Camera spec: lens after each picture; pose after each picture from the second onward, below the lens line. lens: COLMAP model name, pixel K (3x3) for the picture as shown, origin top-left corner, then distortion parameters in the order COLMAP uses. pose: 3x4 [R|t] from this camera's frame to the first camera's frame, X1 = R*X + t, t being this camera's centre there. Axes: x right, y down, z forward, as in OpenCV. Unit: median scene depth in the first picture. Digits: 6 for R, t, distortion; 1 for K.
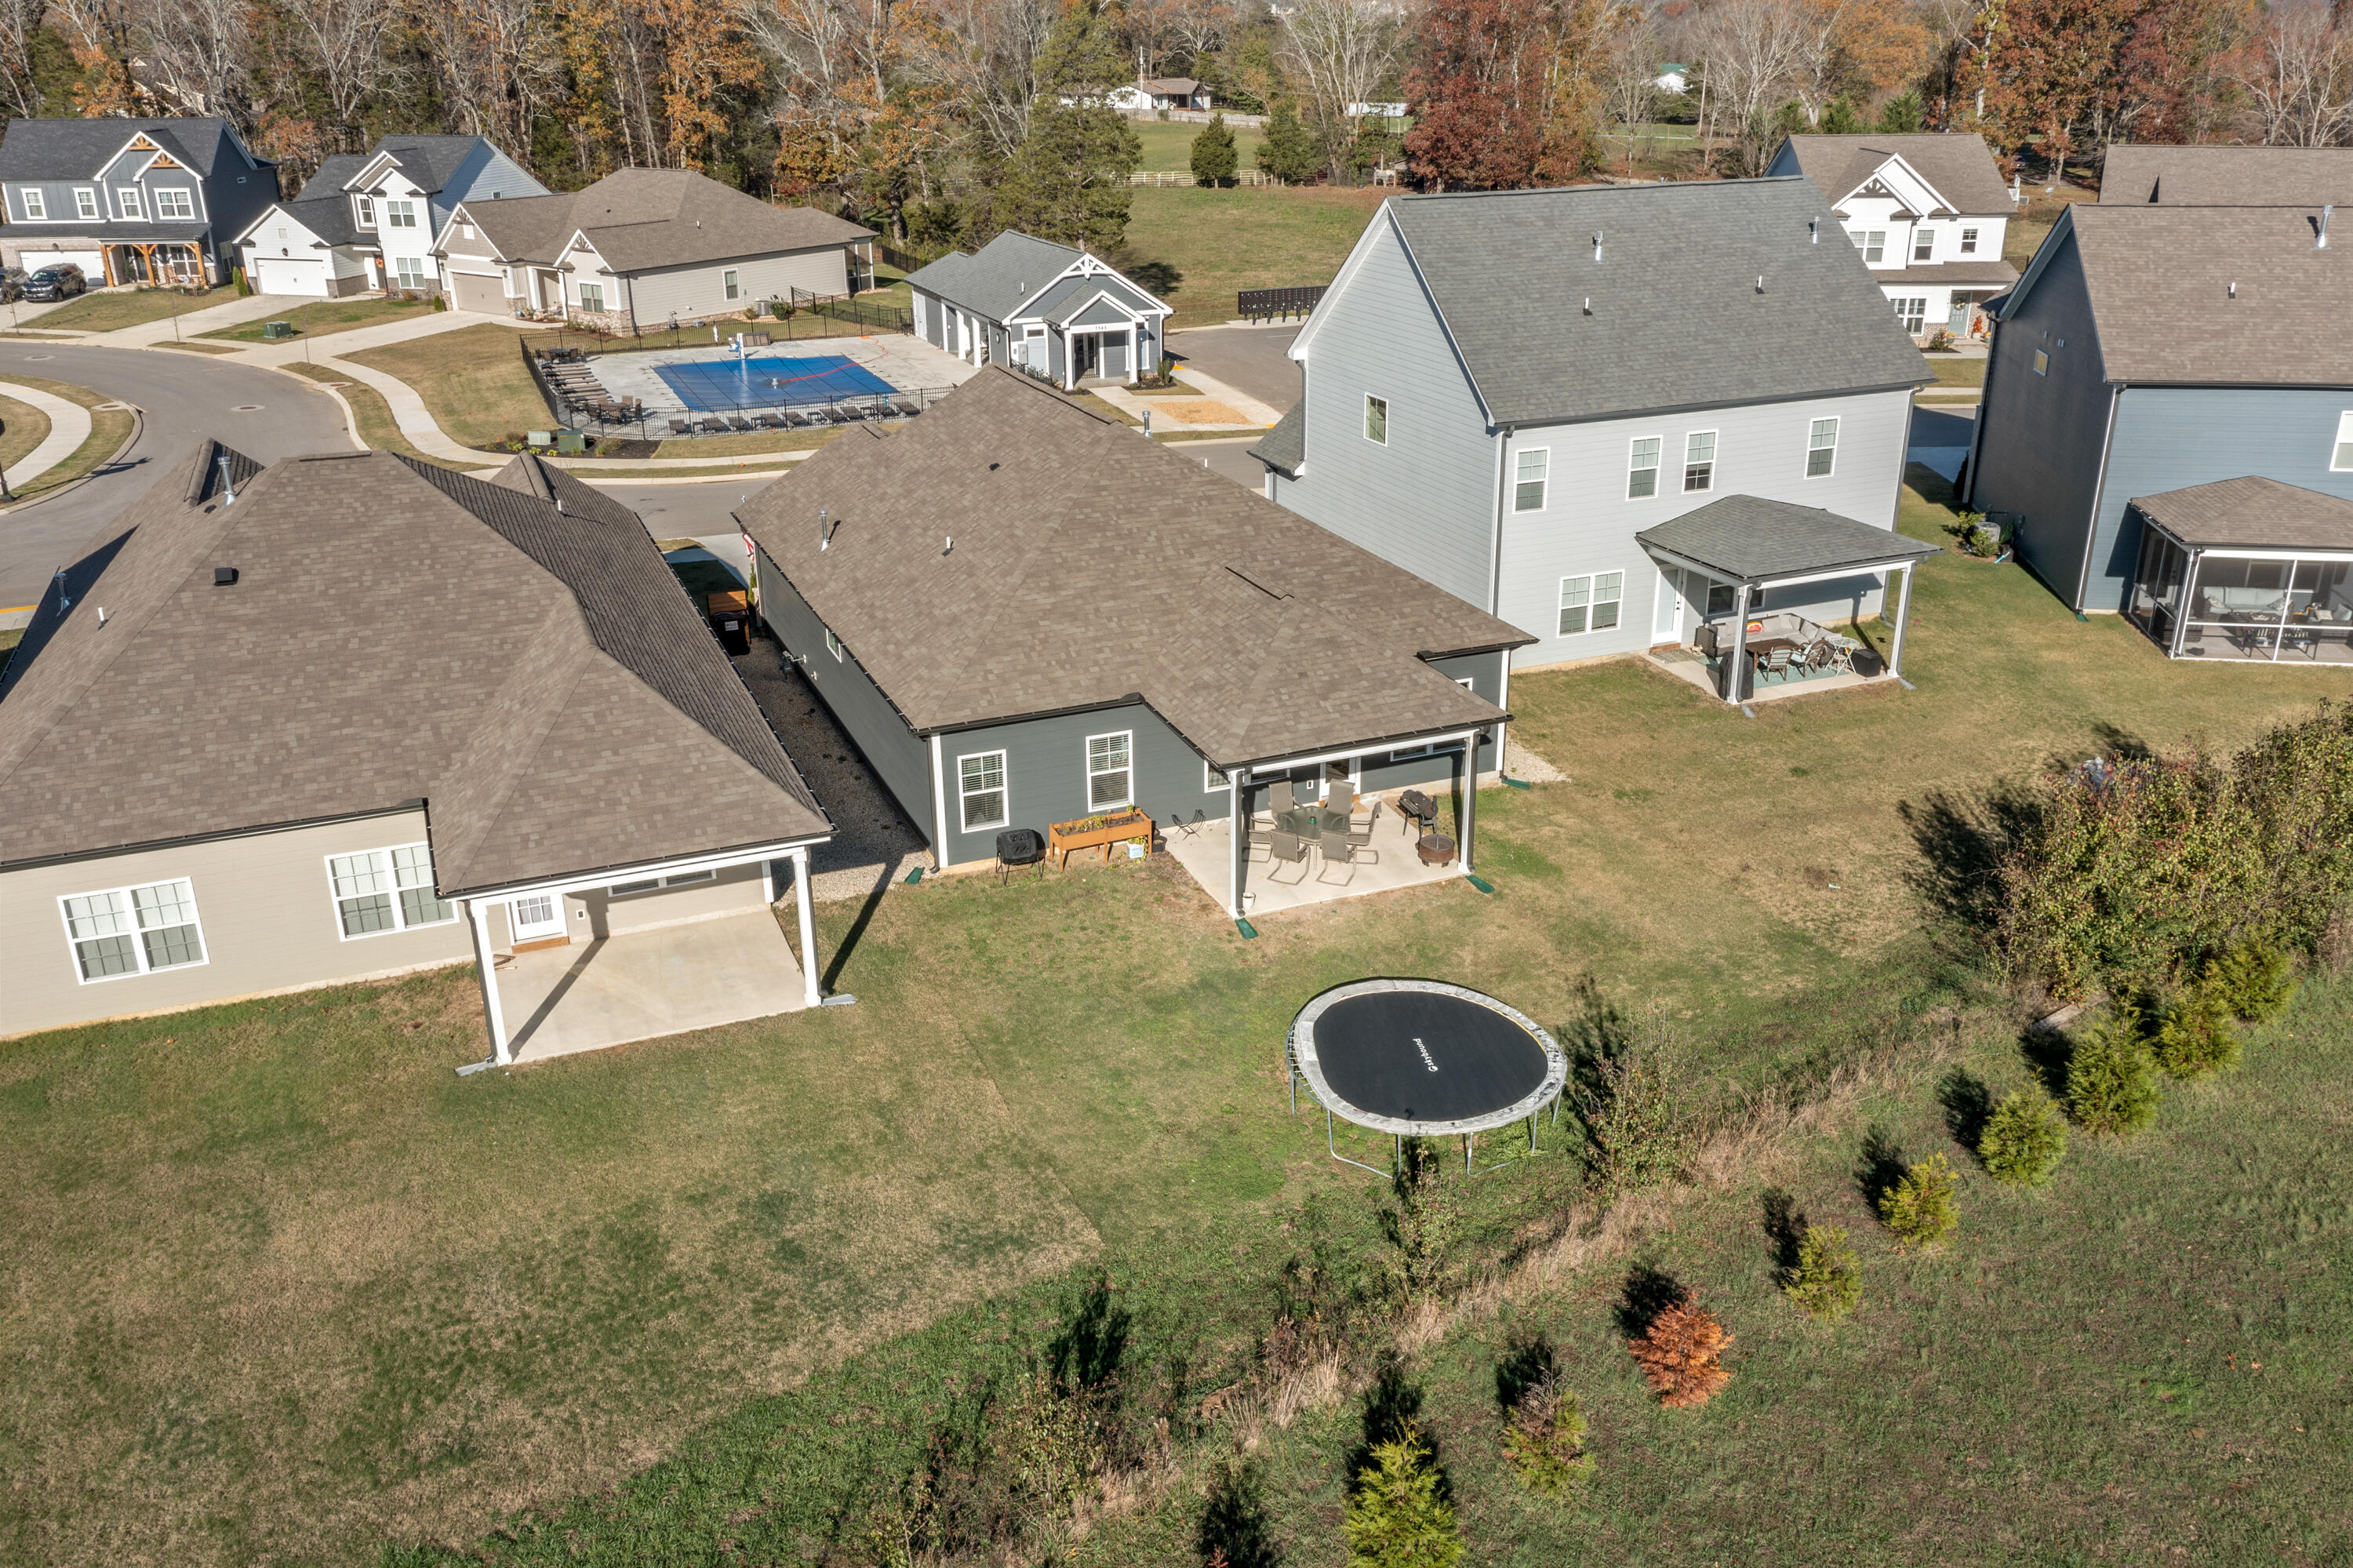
lens RADIAL K [[1881.4, 0, 1176.5], [0, 1881.4, 784.0], [0, 0, 1]] dist [0.006566, 0.007699]
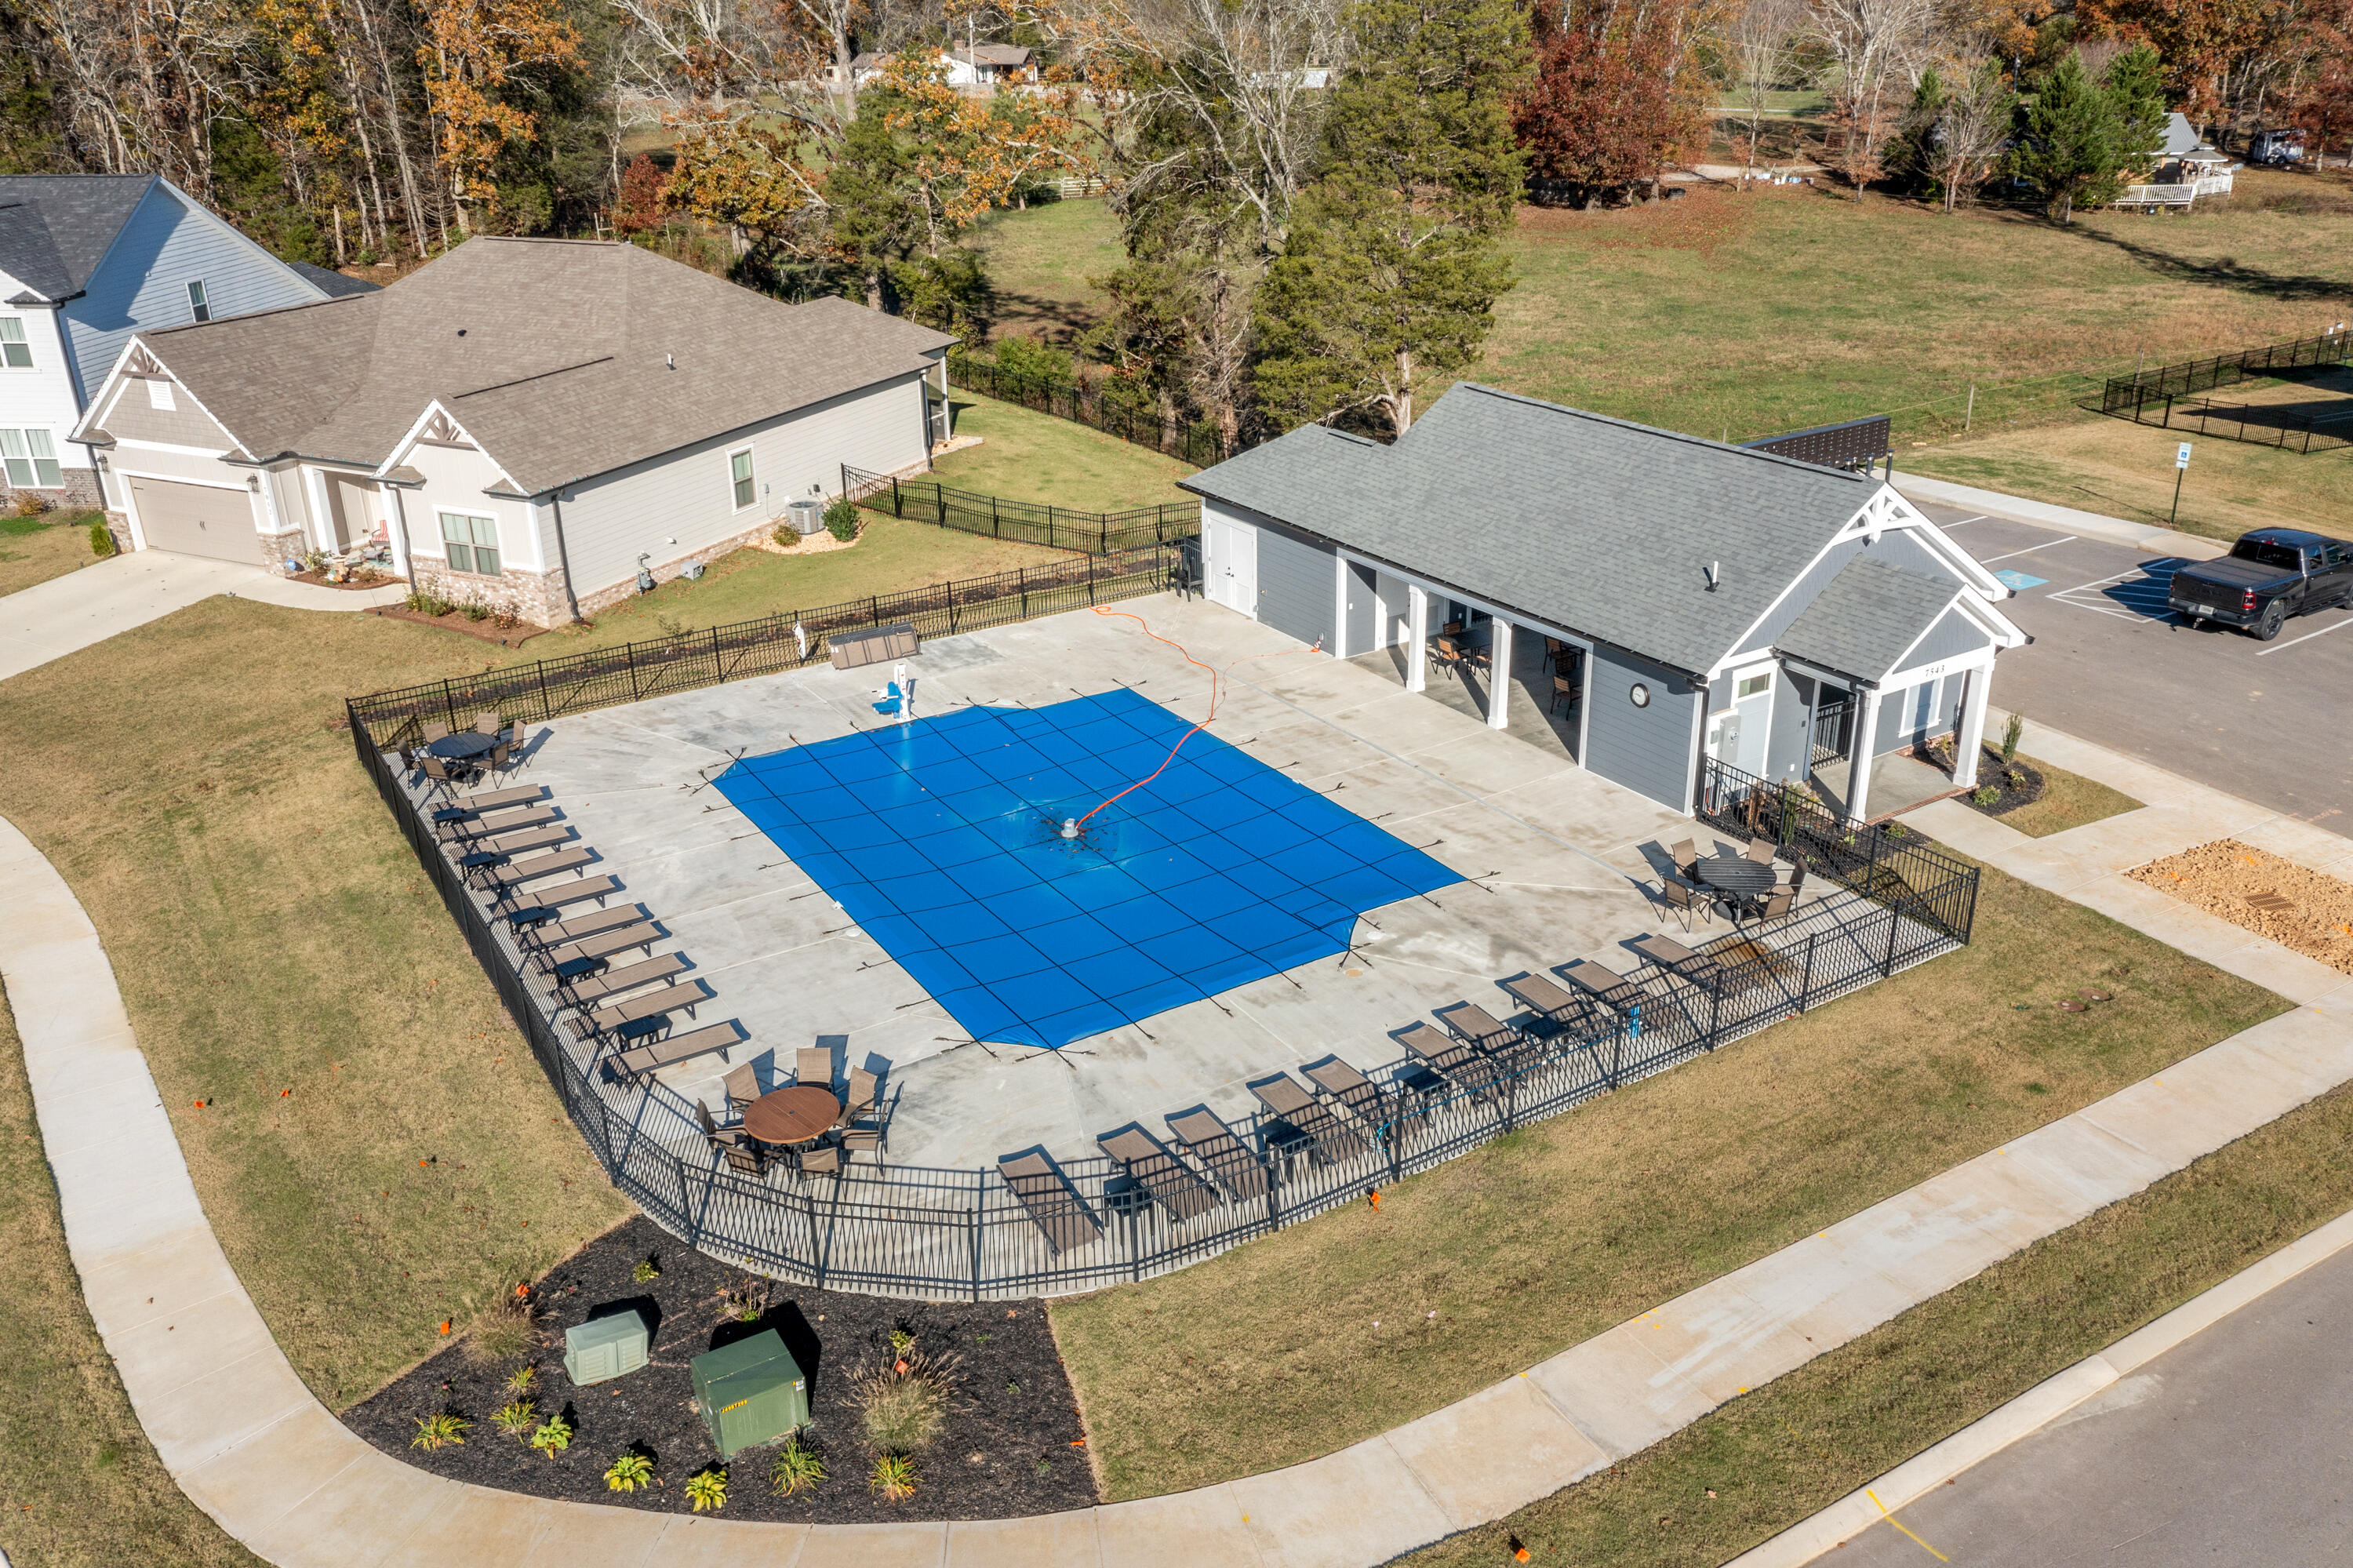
lens RADIAL K [[1881.4, 0, 1176.5], [0, 1881.4, 784.0], [0, 0, 1]] dist [0.006566, 0.007699]
pose [[0.985948, -0.073792, 0.149874, -0.202610], [0.071384, 0.997219, 0.021391, -0.186620], [-0.151035, -0.010392, 0.988474, 0.494324]]
